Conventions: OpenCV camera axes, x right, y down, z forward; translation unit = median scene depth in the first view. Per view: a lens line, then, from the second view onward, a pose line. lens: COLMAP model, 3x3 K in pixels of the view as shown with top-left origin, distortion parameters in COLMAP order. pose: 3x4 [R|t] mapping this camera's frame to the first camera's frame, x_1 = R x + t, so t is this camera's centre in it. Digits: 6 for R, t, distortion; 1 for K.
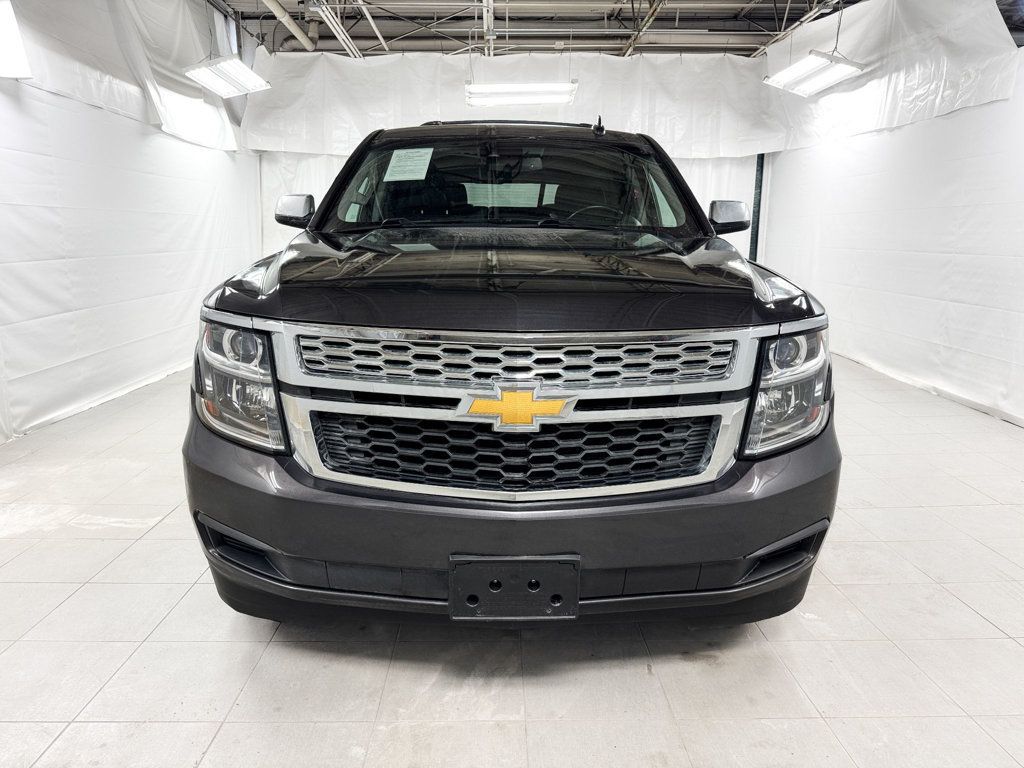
lens RADIAL K [[710.2, 0, 511.7], [0, 710.2, 385.3], [0, 0, 1]] dist [-0.009328, -0.001931]
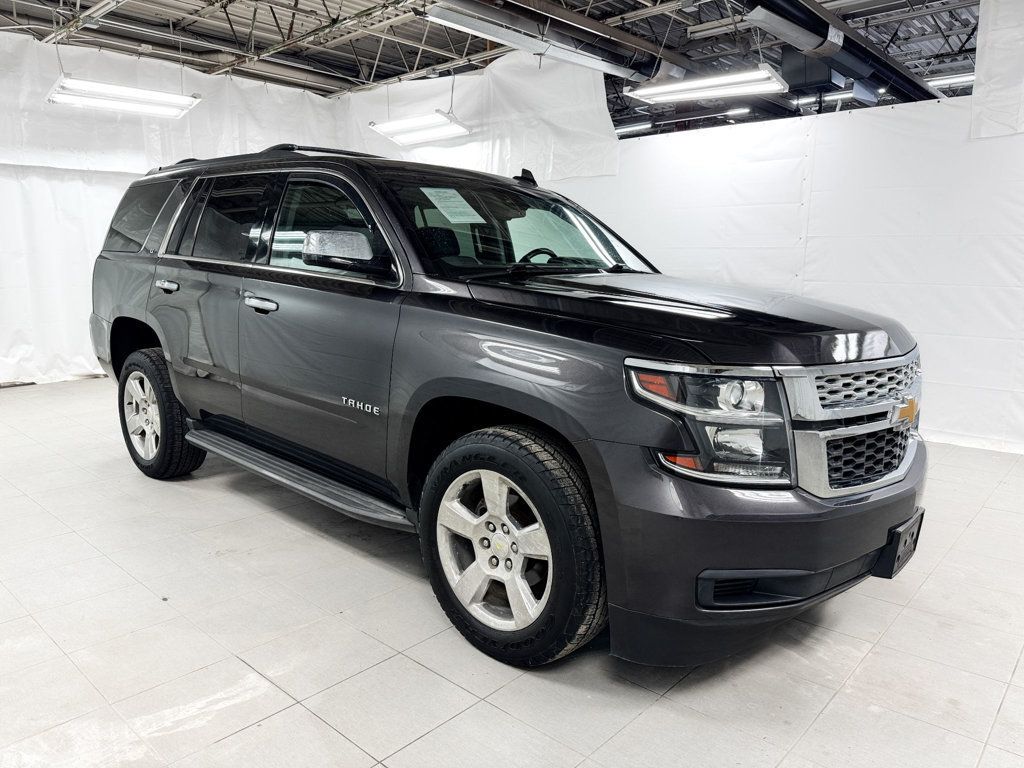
lens RADIAL K [[710.2, 0, 511.8], [0, 710.2, 382.7], [0, 0, 1]] dist [-0.009328, -0.001931]
pose [[0.691128, -0.111606, 0.714063, -0.383747], [0.137068, 0.990315, 0.022117, -0.040682], [-0.709616, 0.082590, 0.699732, 0.141977]]
